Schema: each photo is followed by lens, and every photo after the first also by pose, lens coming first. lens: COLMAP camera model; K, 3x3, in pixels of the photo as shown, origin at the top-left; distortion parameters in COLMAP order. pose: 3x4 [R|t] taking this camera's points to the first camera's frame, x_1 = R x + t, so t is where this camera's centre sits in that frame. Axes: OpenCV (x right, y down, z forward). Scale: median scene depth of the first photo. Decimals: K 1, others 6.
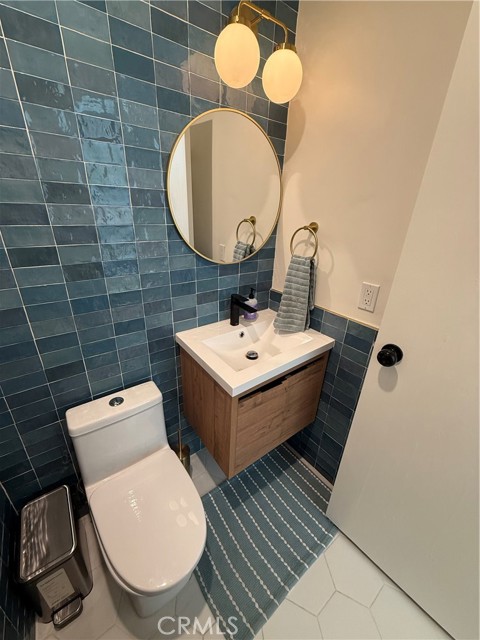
lens RADIAL K [[254.7, 0, 240.4], [0, 254.7, 319.4], [0, 0, 1]] dist [-0.000767, -0.000288]
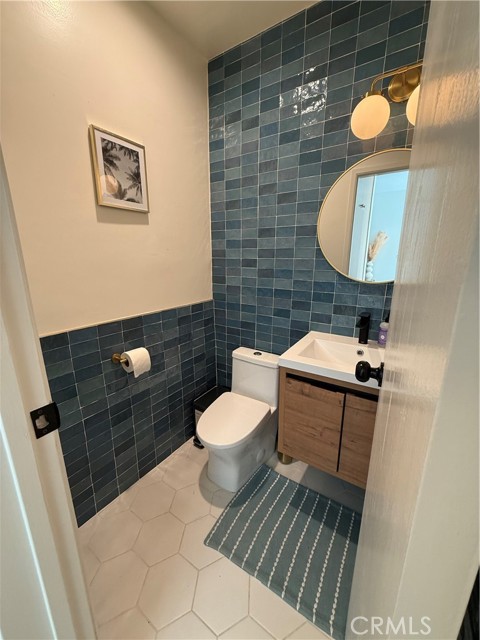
lens RADIAL K [[254.7, 0, 241.1], [0, 254.7, 319.6], [0, 0, 1]] dist [-0.000767, -0.000288]
pose [[0.337166, 0.188759, -0.922328, 0.925013], [-0.375708, 0.925277, 0.052018, 0.079204], [0.863228, 0.328987, 0.382890, 0.221162]]
